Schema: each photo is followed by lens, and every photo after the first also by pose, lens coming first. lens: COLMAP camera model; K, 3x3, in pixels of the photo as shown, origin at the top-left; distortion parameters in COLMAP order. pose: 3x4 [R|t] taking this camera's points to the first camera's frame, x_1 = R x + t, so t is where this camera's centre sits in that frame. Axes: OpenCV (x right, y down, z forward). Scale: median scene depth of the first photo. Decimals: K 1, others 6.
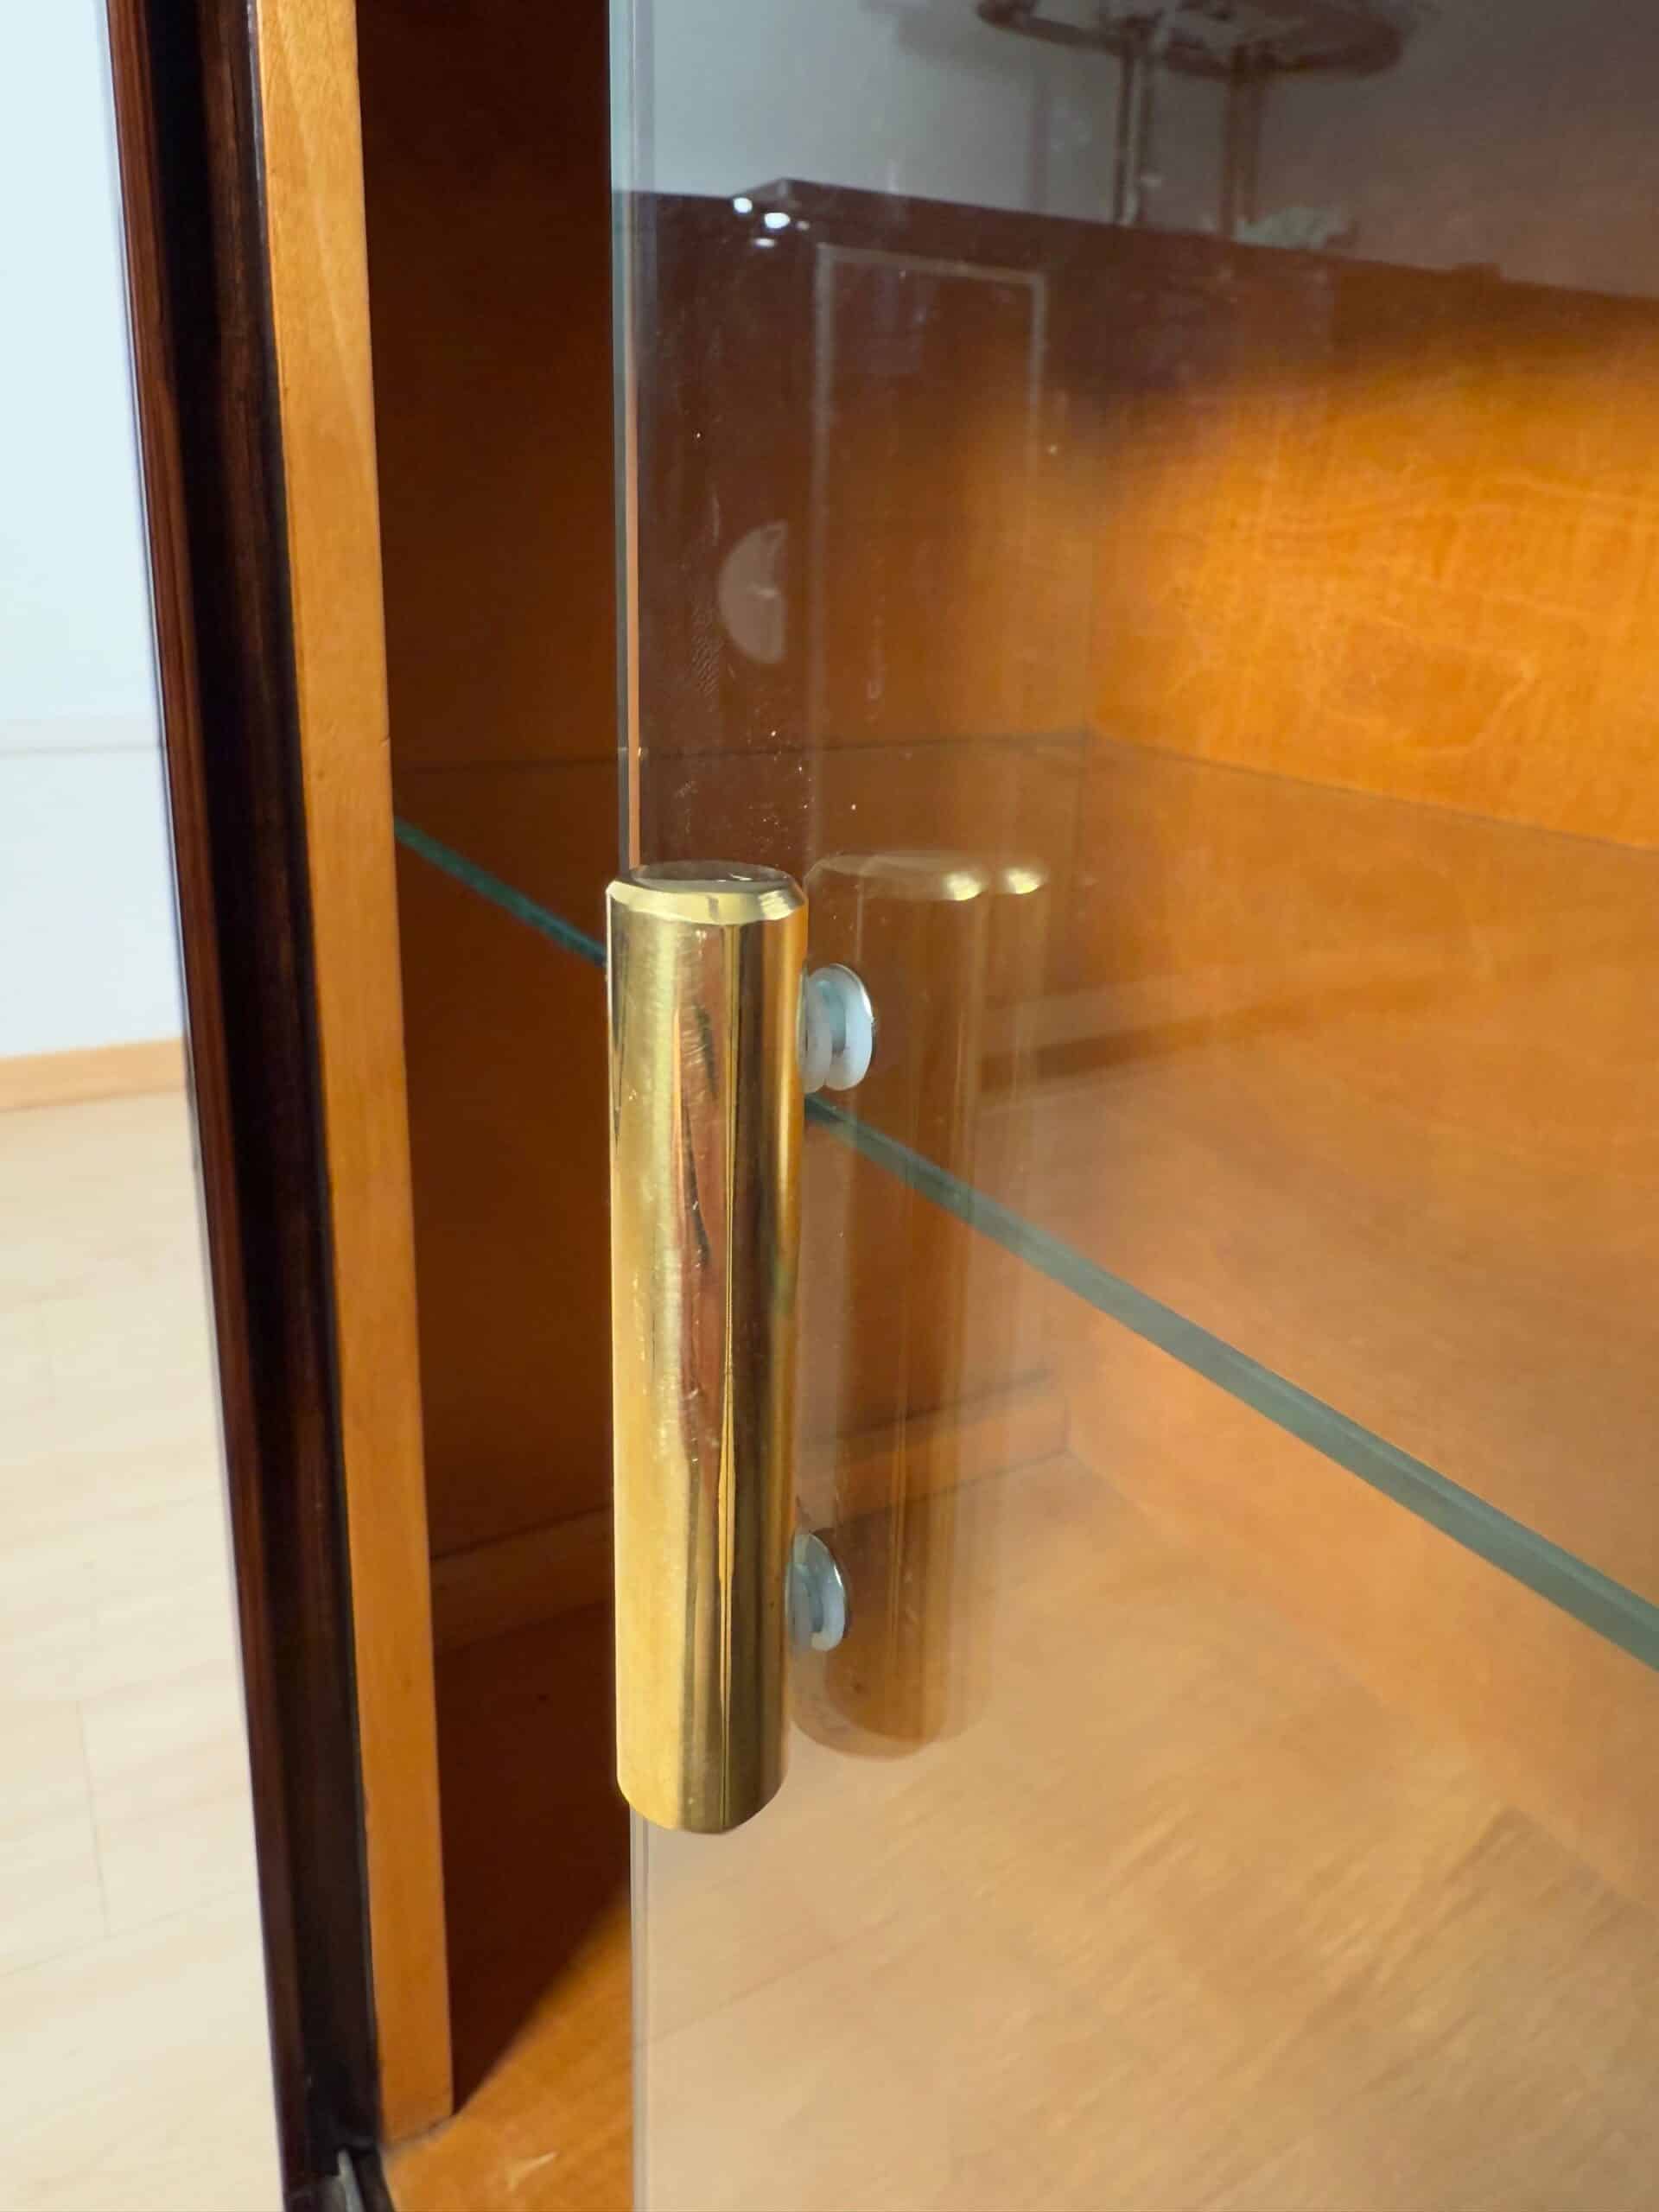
lens RADIAL K [[1604.4, 0, 822.5], [0, 1604.4, 941.8], [0, 0, 1]] dist [0.006069, -0.006215]
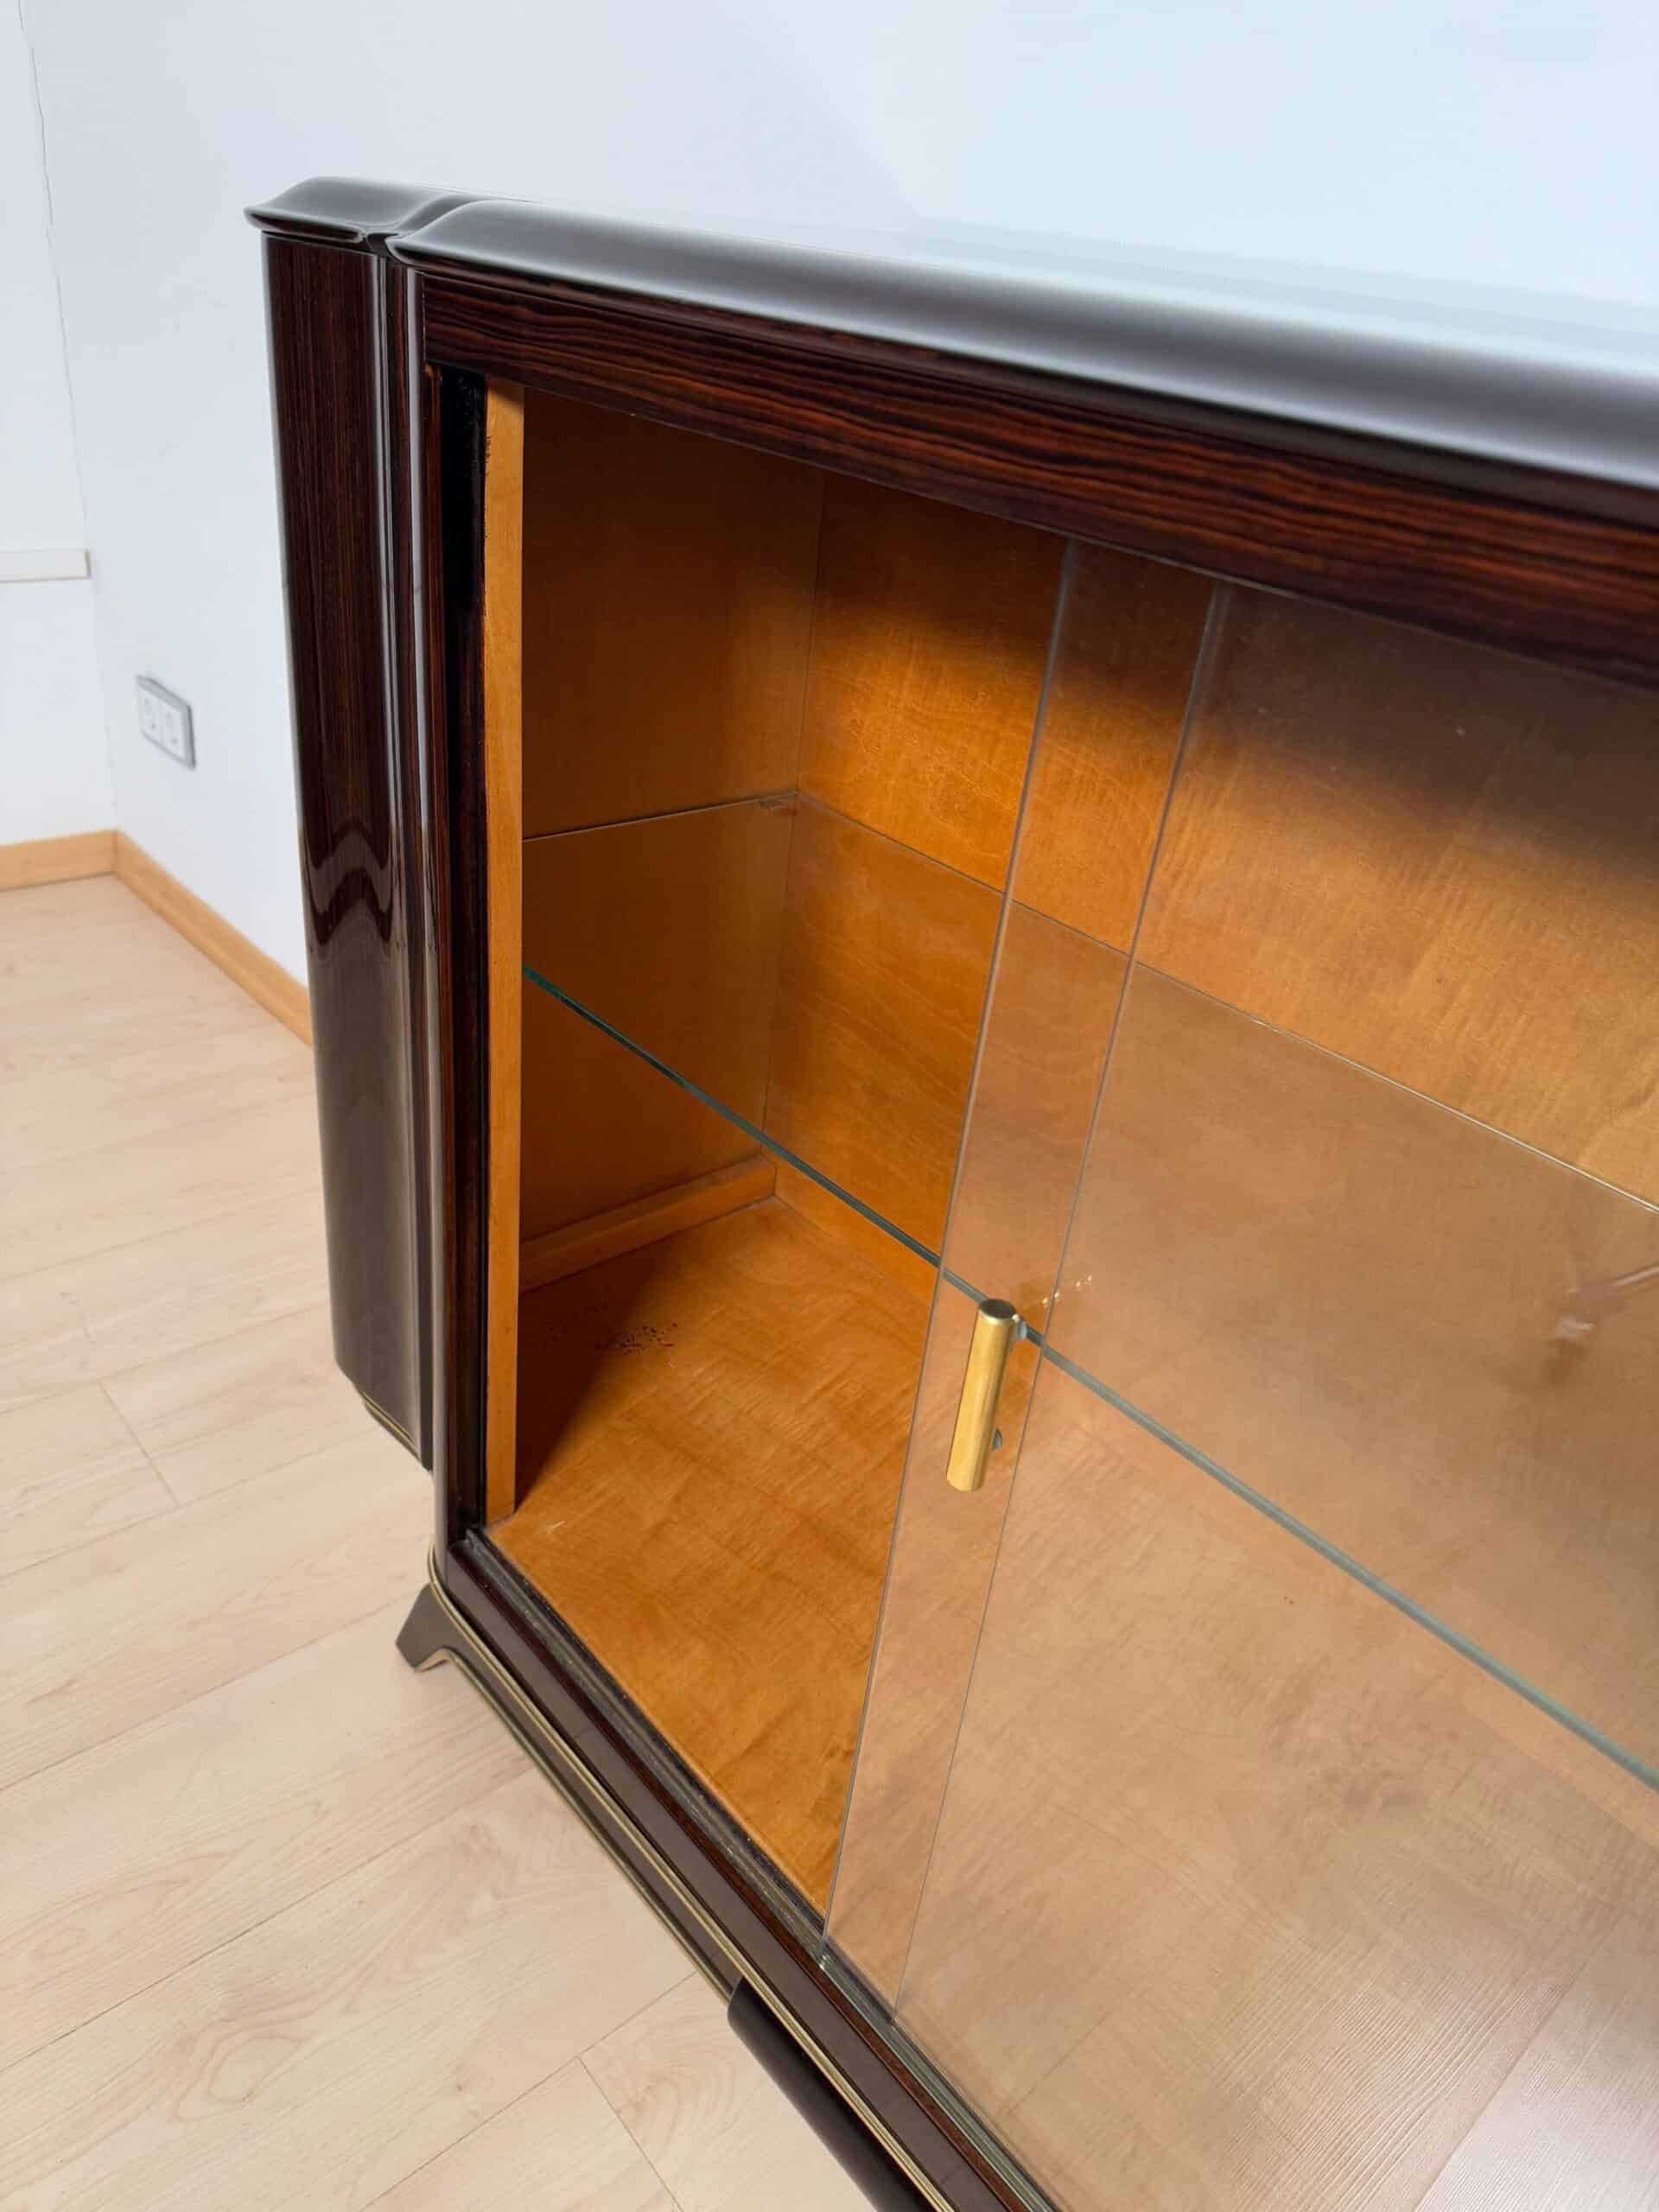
lens RADIAL K [[1604.4, 0, 845.2], [0, 1604.4, 1121.3], [0, 0, 1]] dist [0.006069, -0.006215]
pose [[0.974056, -0.038685, 0.222976, -0.217576], [-0.027077, 0.958282, 0.284539, -0.348231], [-0.224681, -0.283195, 0.932373, -0.831949]]
